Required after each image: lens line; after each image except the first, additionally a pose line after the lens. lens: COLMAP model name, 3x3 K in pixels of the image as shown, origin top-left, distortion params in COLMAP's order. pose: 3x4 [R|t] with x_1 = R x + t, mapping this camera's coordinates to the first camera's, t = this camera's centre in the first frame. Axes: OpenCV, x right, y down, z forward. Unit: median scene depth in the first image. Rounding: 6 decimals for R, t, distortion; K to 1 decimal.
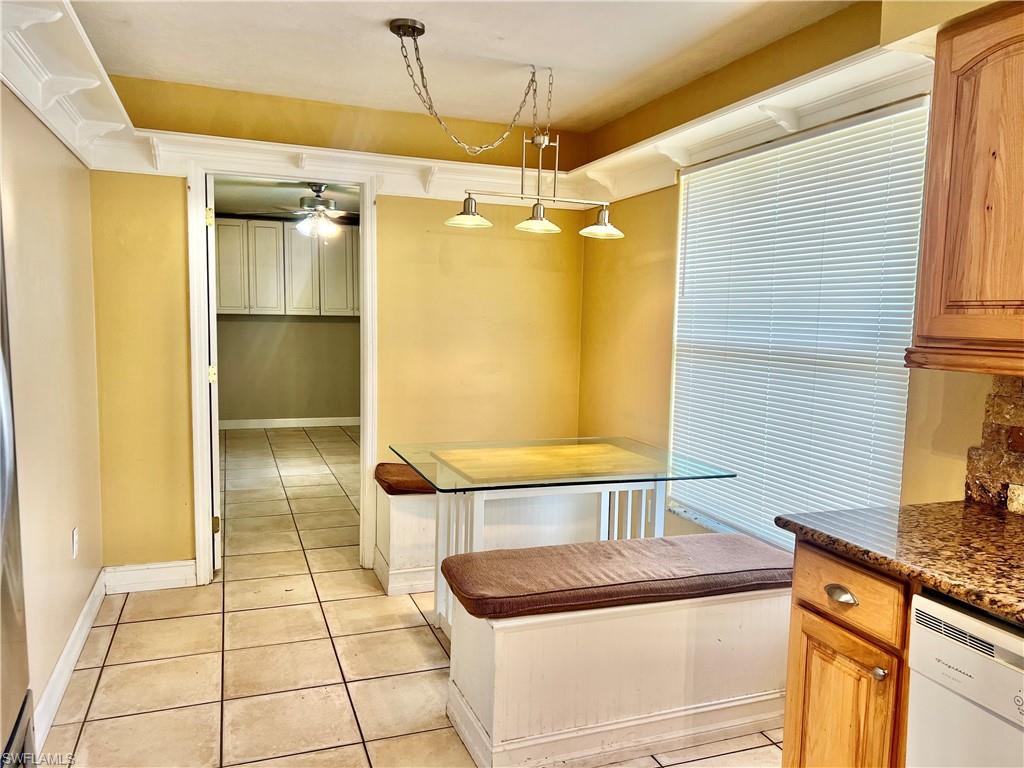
lens RADIAL K [[768.1, 0, 514.1], [0, 768.1, 377.9], [0, 0, 1]] dist [0.043682, -0.029121]
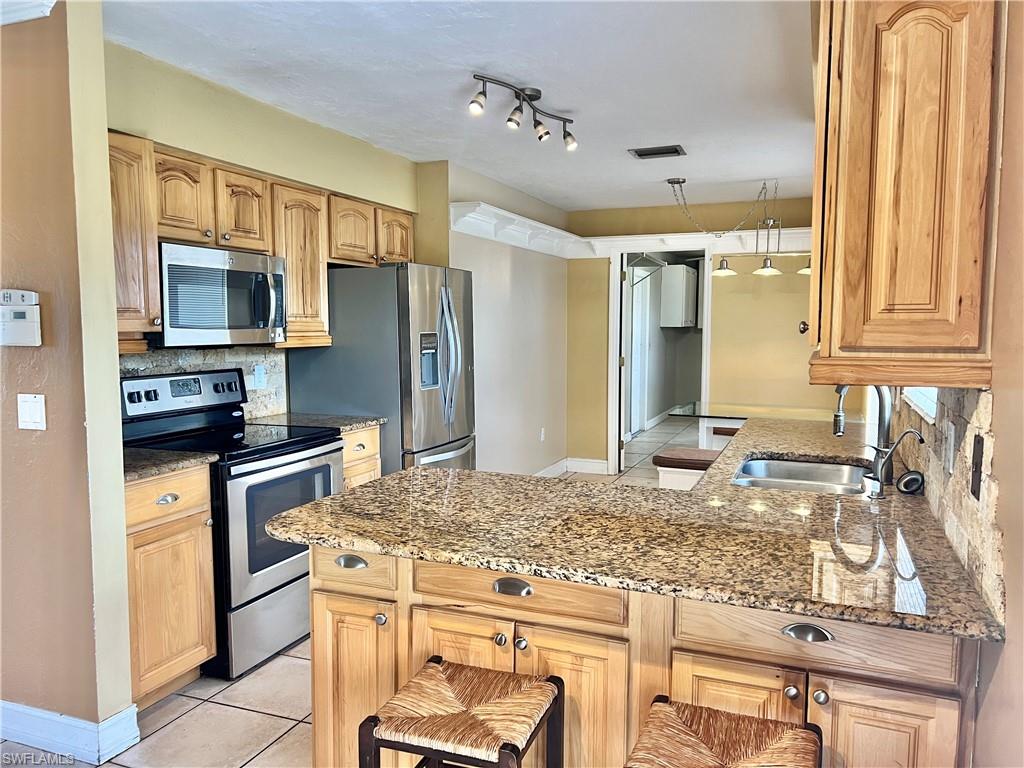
lens RADIAL K [[768.1, 0, 521.2], [0, 768.1, 385.7], [0, 0, 1]] dist [0.043682, -0.029121]
pose [[0.748788, 0.036409, -0.661809, 0.638257], [-0.042792, 0.999063, 0.006547, 0.052138], [0.661427, 0.023417, 0.749644, -0.514513]]
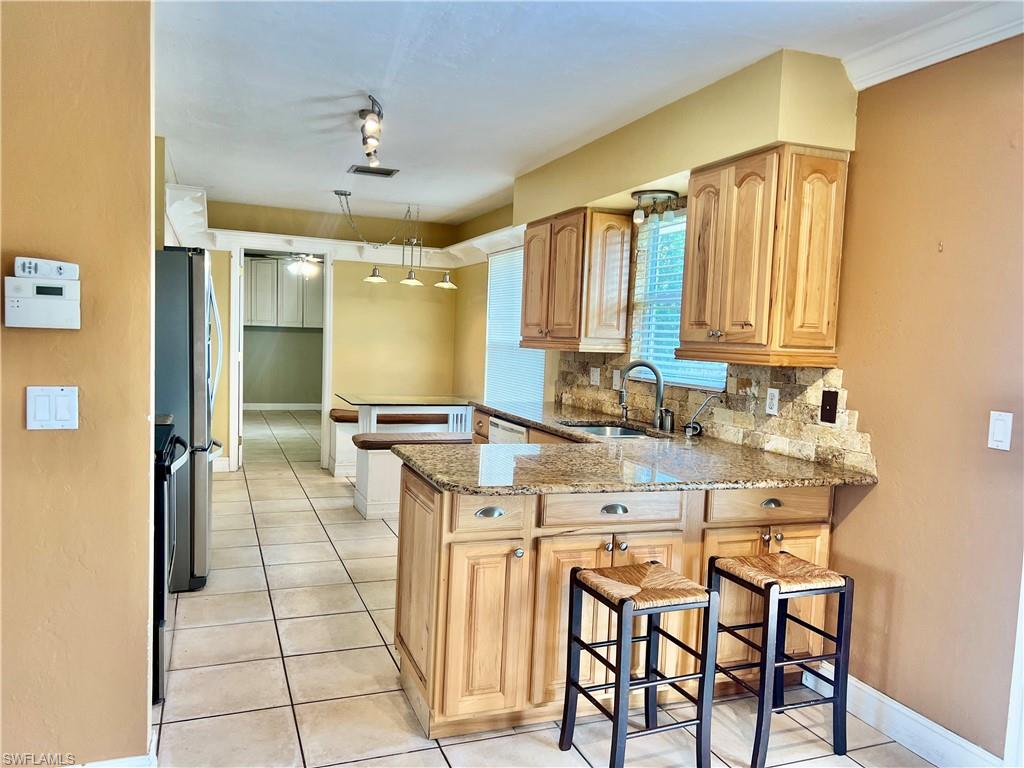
lens RADIAL K [[768.1, 0, 517.7], [0, 768.1, 389.4], [0, 0, 1]] dist [0.043682, -0.029121]
pose [[0.999574, 0.018075, 0.022908, 0.223748], [-0.017796, 0.999766, -0.012319, 0.083413], [-0.023126, 0.011906, 0.999662, -0.837155]]
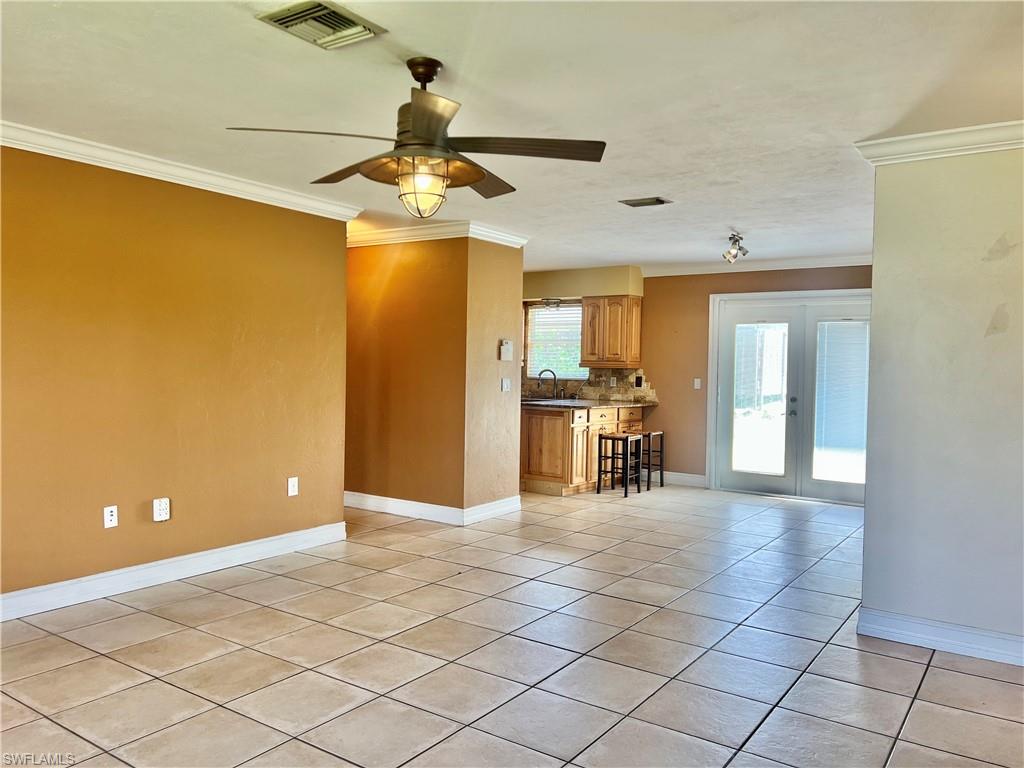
lens RADIAL K [[768.1, 0, 507.9], [0, 768.1, 385.5], [0, 0, 1]] dist [0.043682, -0.029121]
pose [[0.819732, -0.018935, 0.572434, -1.051358], [0.046550, 0.998350, -0.033635, 0.154500], [-0.570853, 0.054219, 0.819260, -1.701182]]
